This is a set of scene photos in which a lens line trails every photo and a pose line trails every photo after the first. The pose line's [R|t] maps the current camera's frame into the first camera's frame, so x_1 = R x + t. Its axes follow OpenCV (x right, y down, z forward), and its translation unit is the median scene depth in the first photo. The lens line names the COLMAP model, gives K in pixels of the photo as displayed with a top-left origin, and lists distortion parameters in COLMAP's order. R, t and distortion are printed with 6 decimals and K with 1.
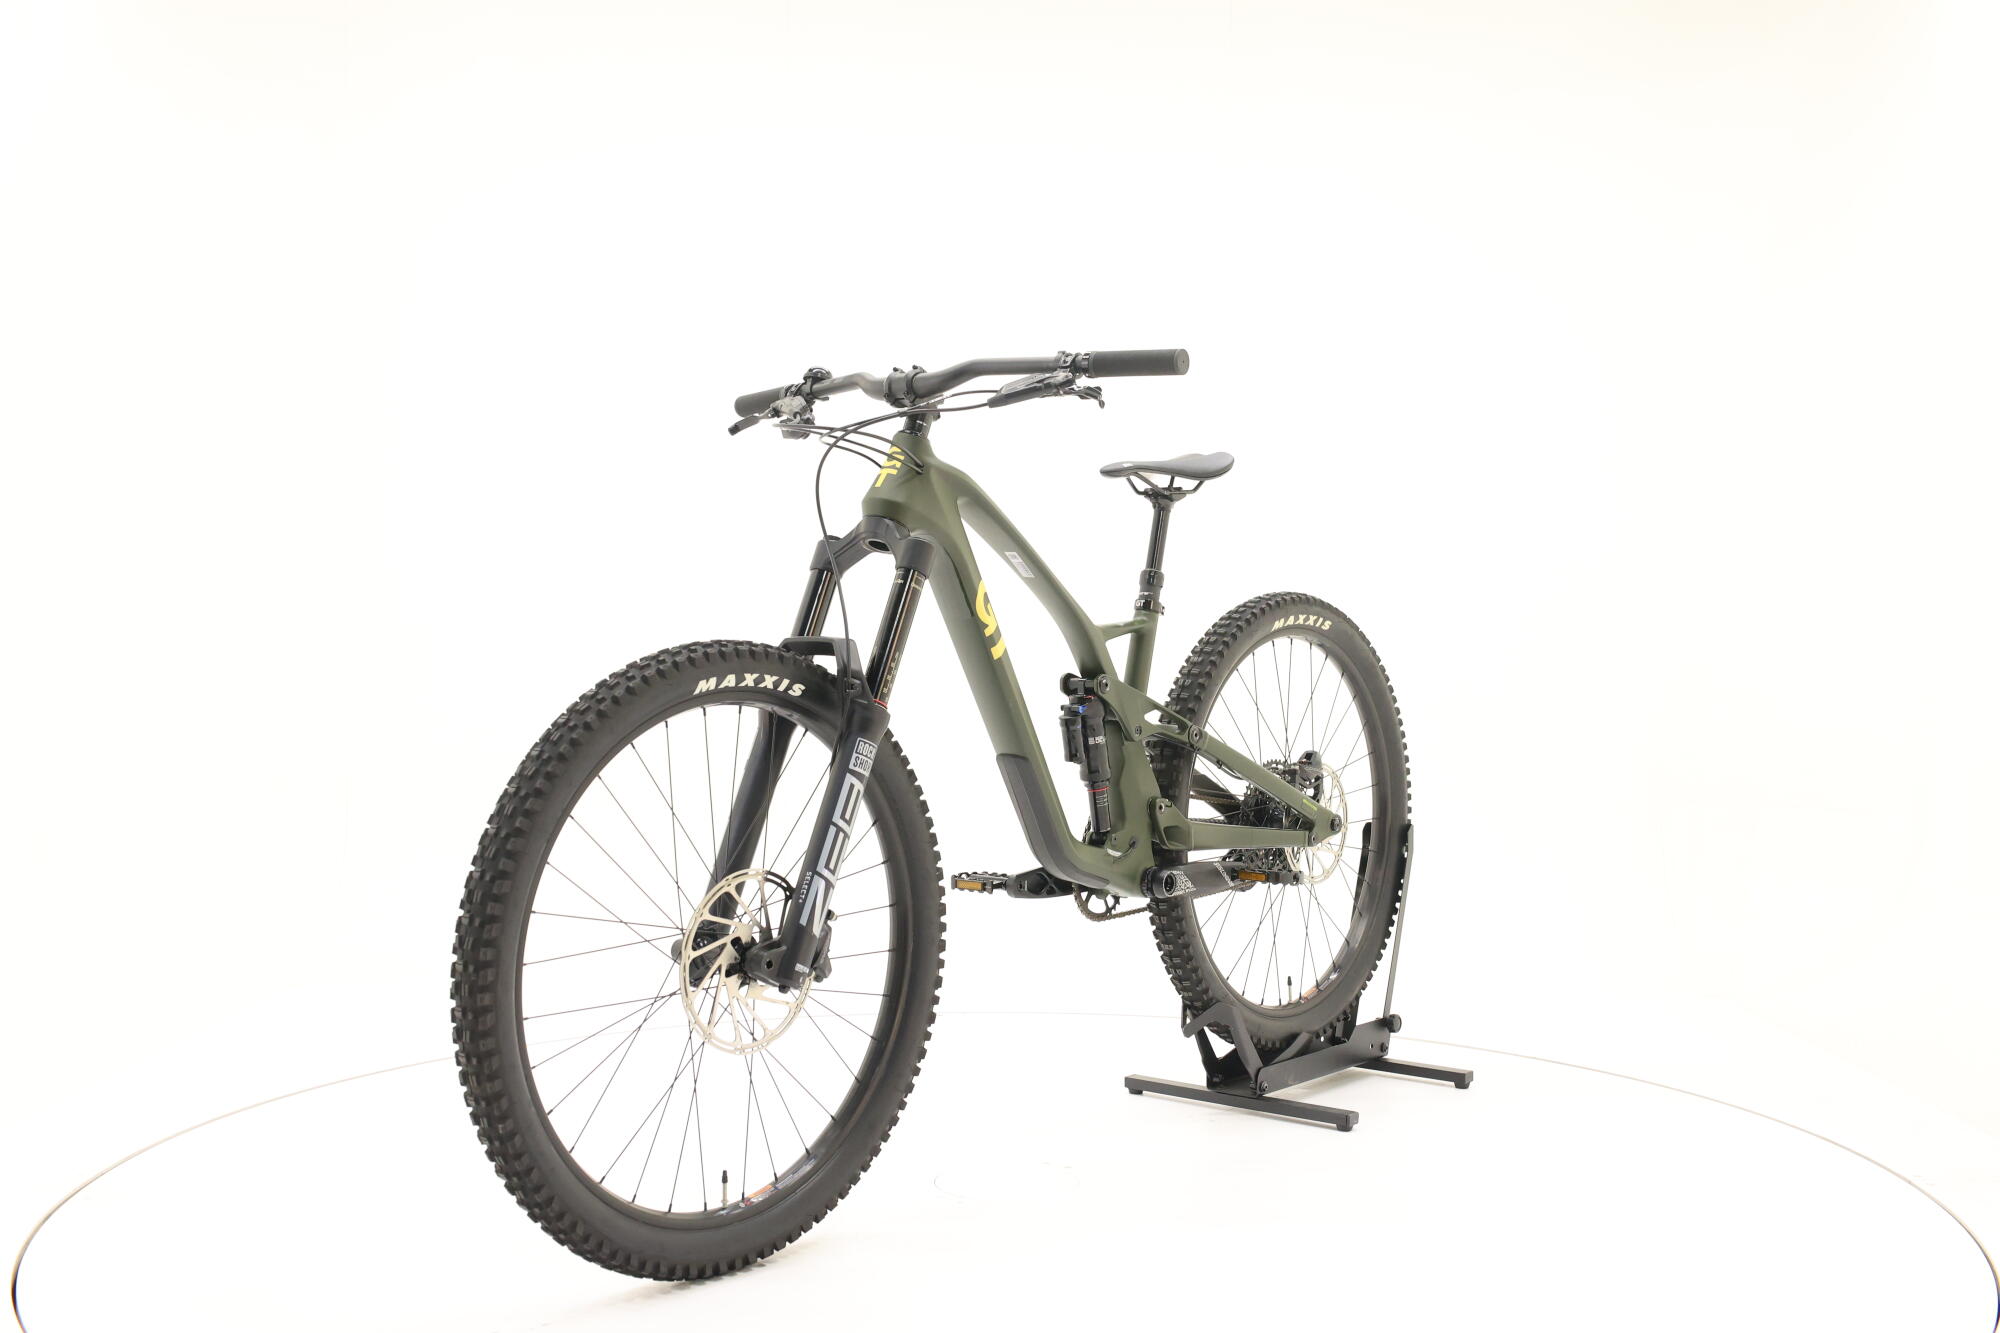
lens RADIAL K [[2148.1, 0, 990.0], [0, 2148.1, 657.7], [0, 0, 1]] dist [0.008454, 0.000000]
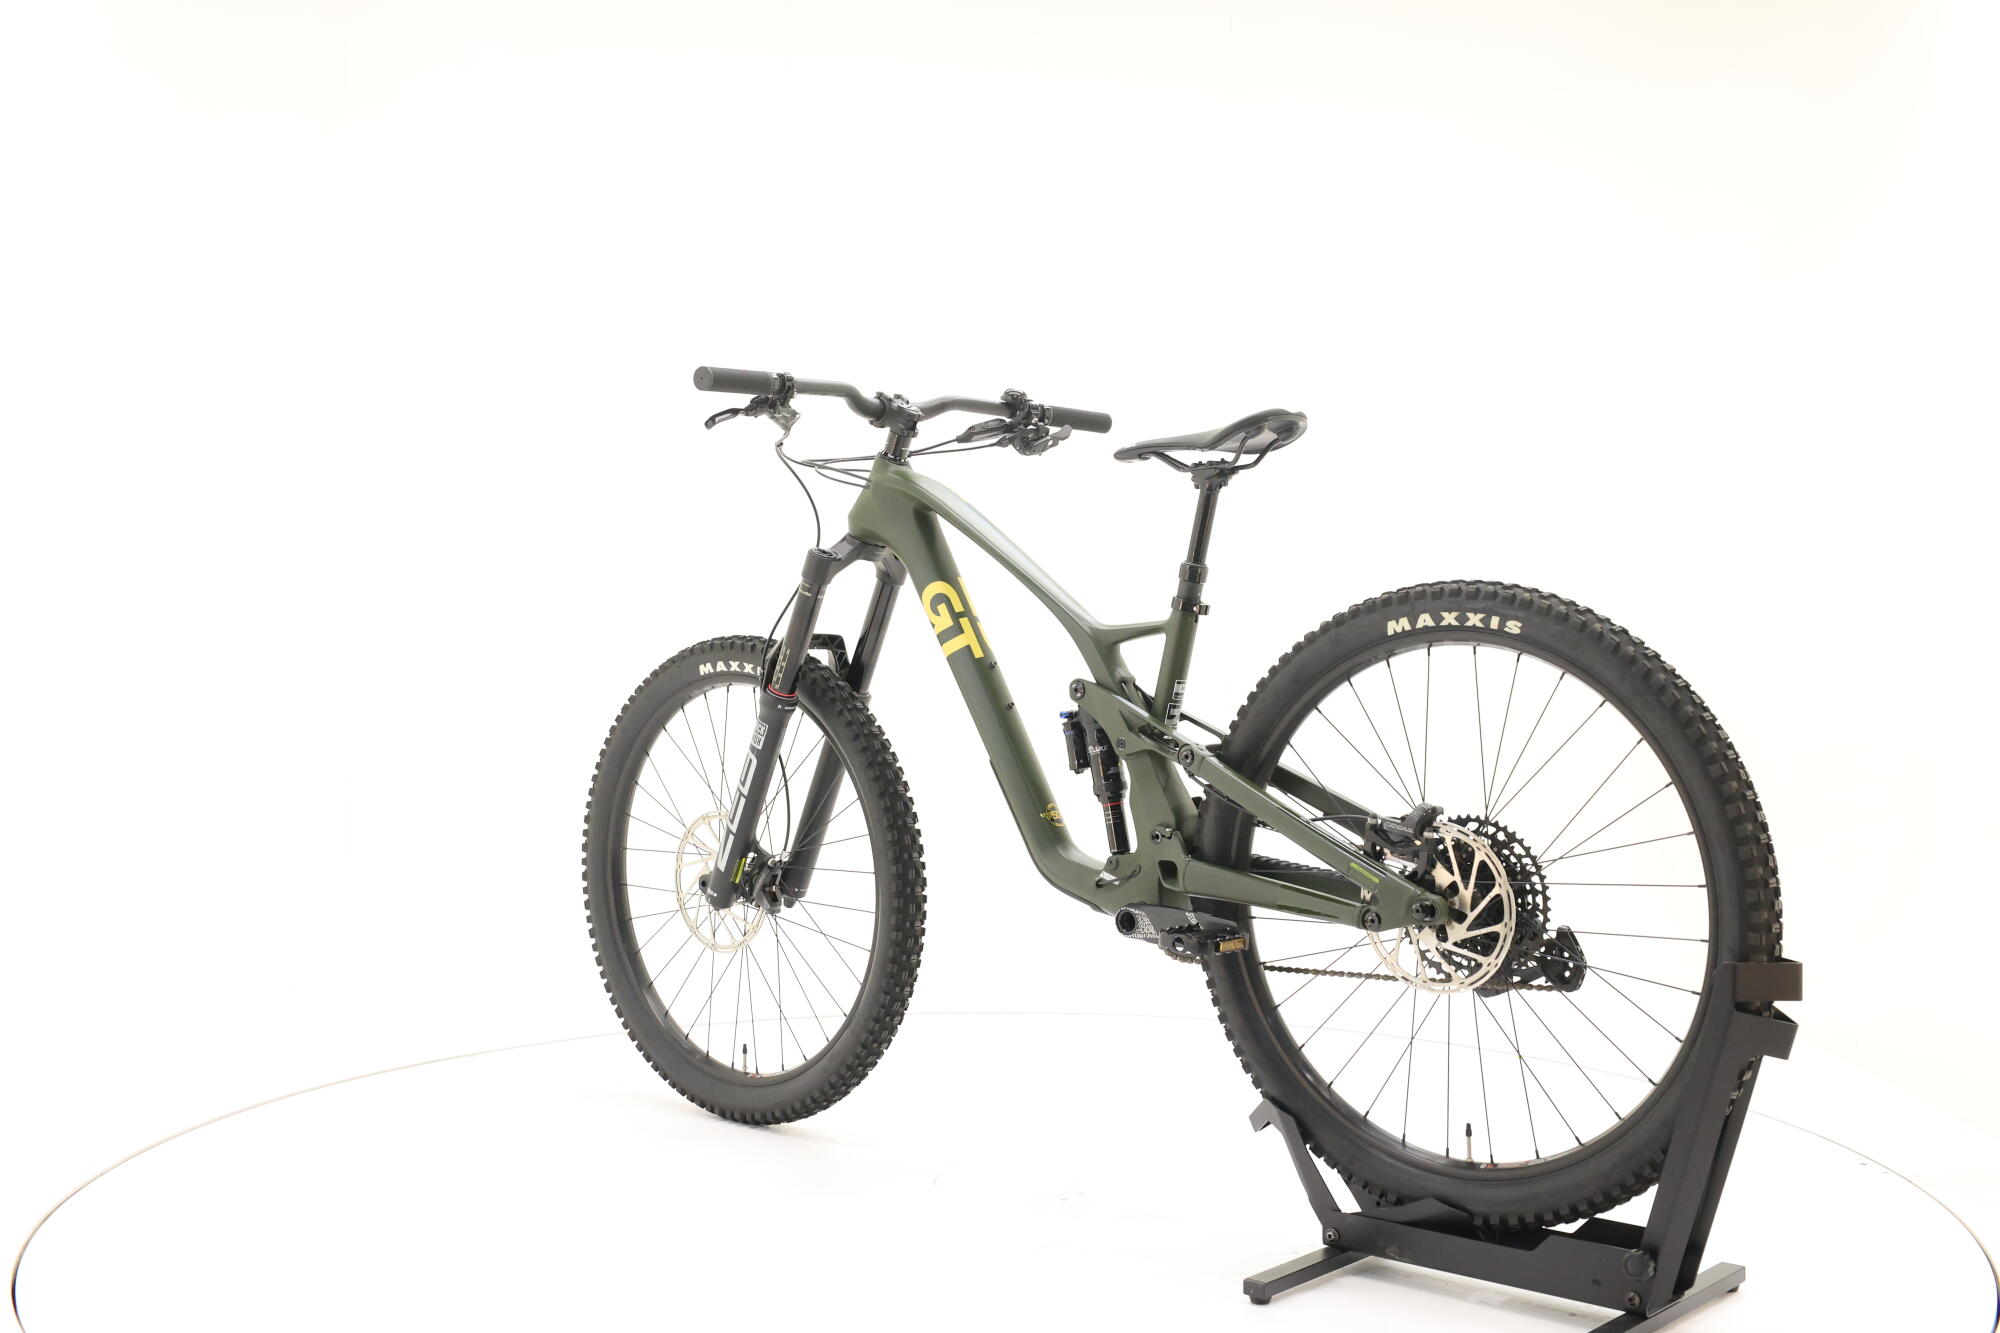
lens RADIAL K [[2148.1, 0, 993.8], [0, 2148.1, 655.1], [0, 0, 1]] dist [0.008454, 0.000000]
pose [[-0.029137, 0.011409, -0.999510, 1.043650], [-0.021557, 0.999695, 0.012039, -0.013563], [0.999343, 0.021897, -0.028882, 1.057743]]
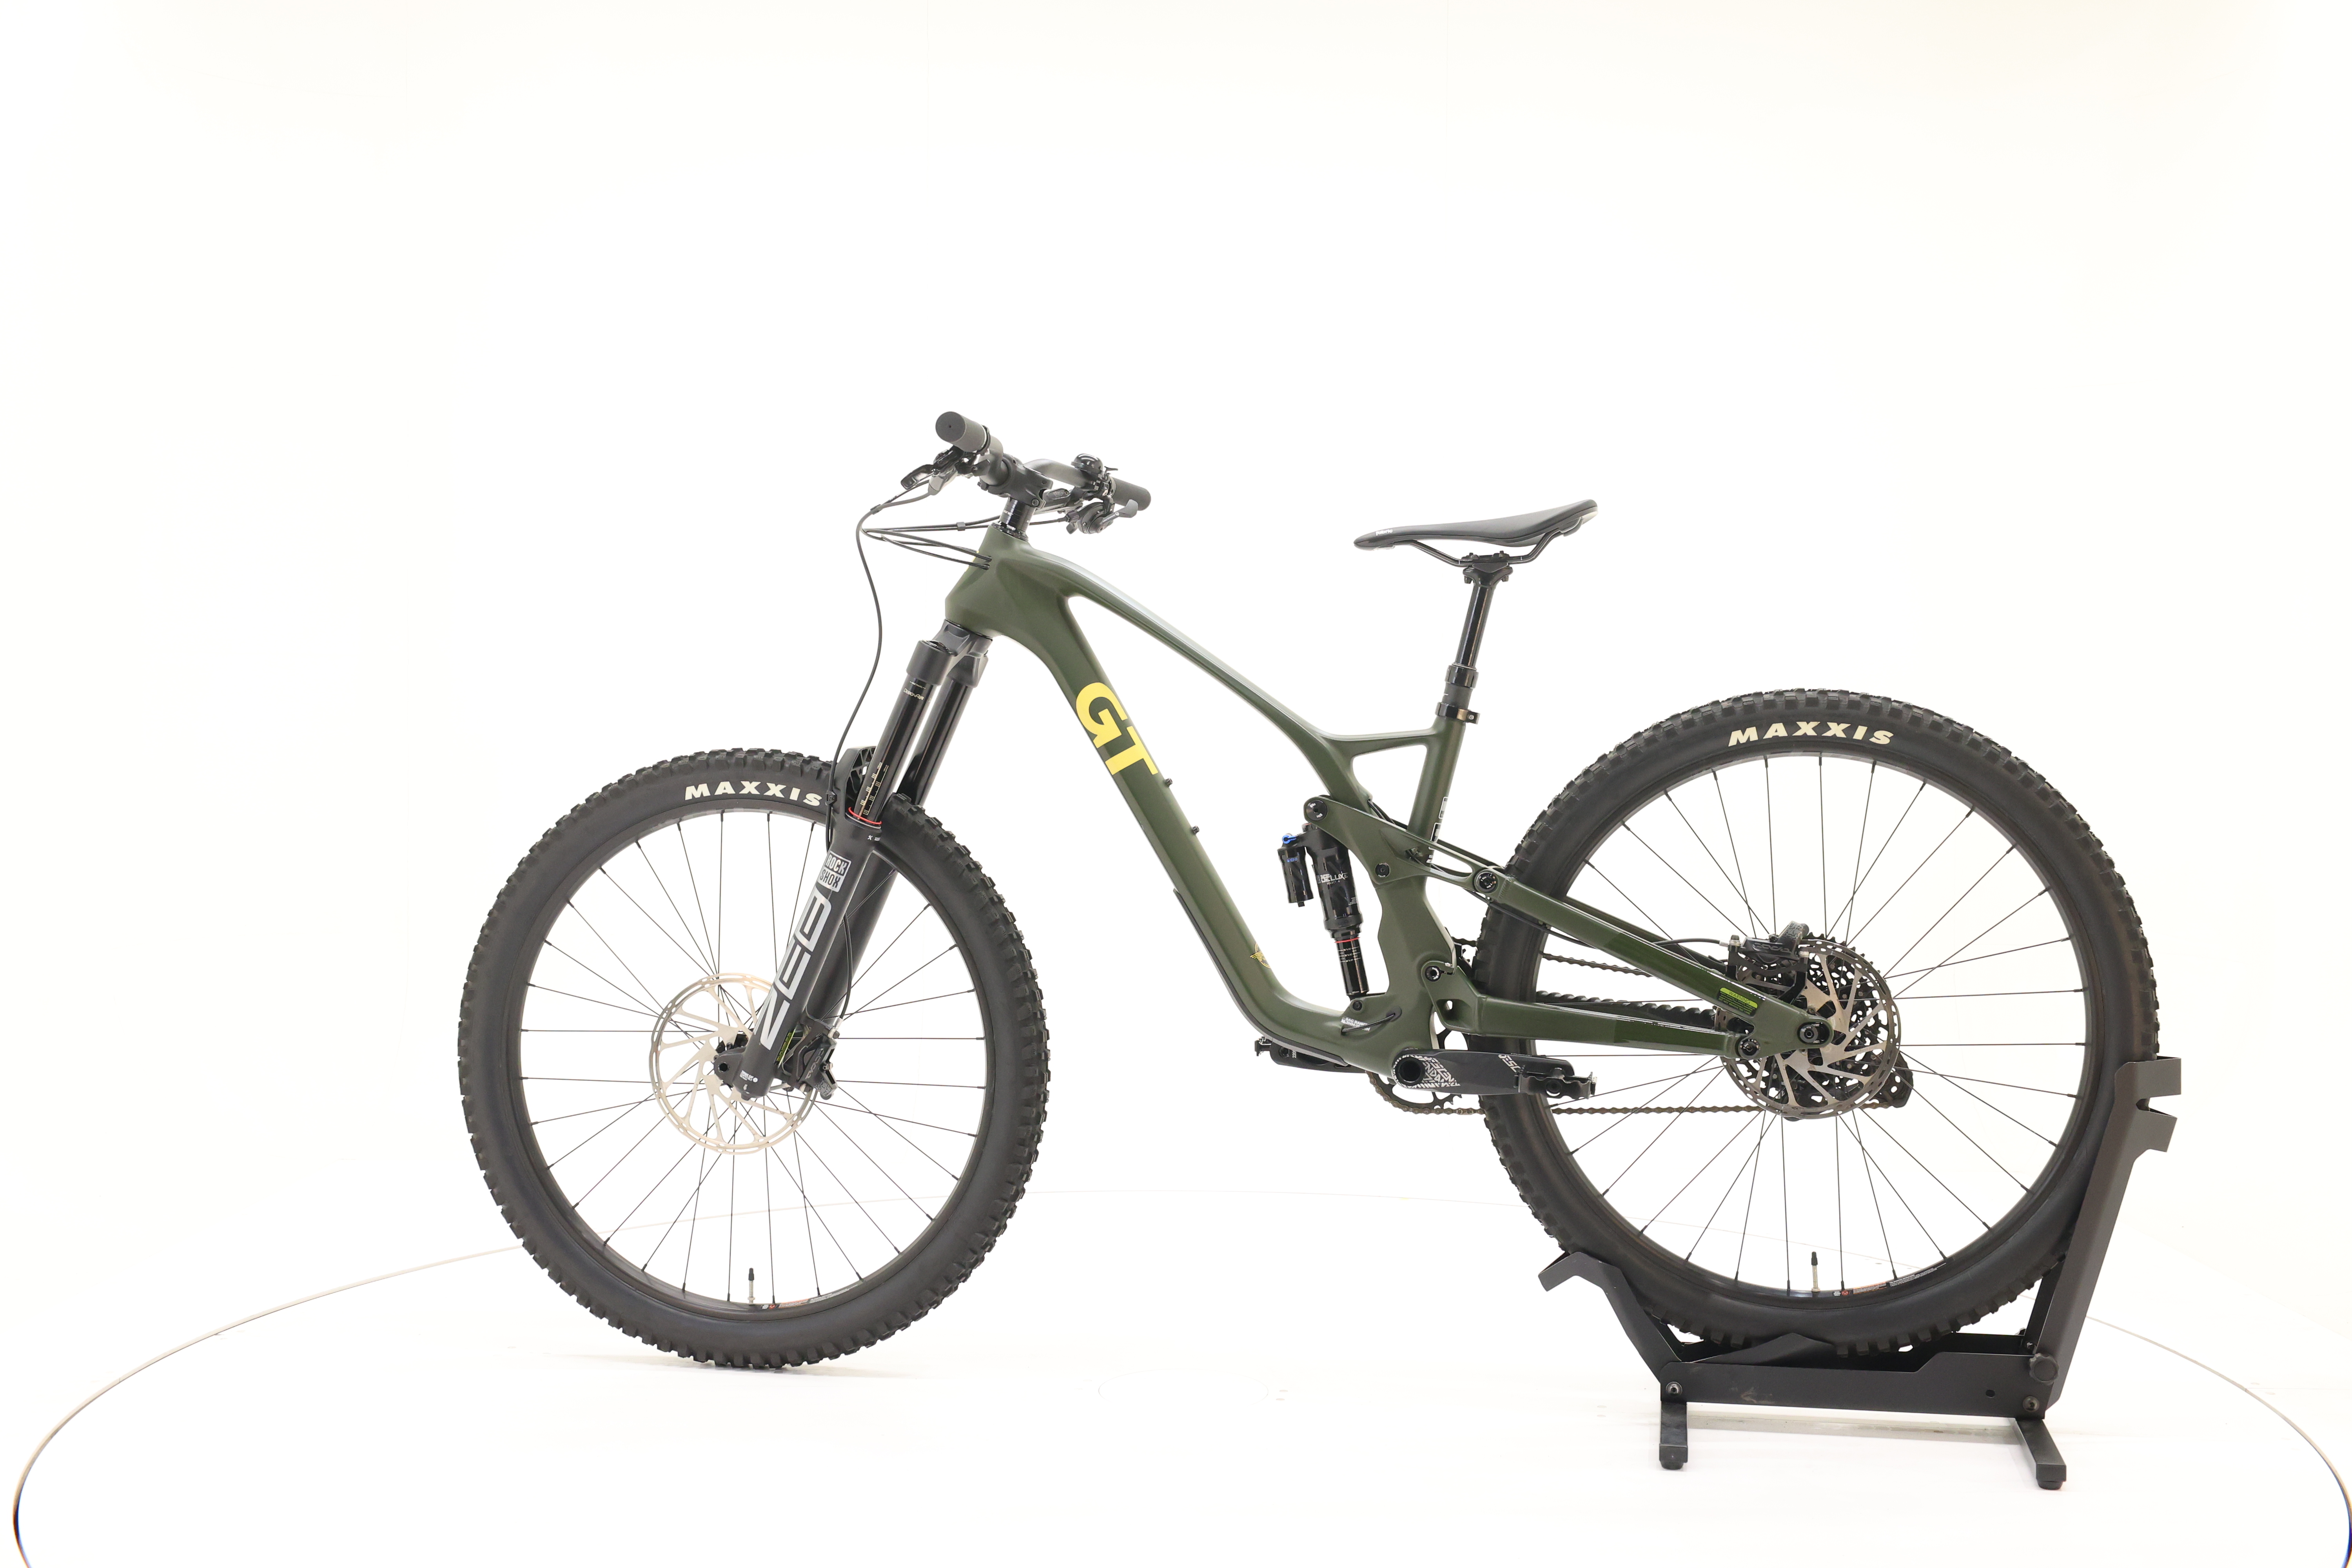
lens RADIAL K [[2526.1, 0, 1173.7], [0, 2526.1, 785.5], [0, 0, 1]] dist [0.008454, 0.000000]
pose [[0.478850, 0.016371, -0.877744, 0.913894], [-0.016918, 0.999813, 0.009418, -0.004848], [0.877734, 0.010340, 0.479037, 0.535478]]
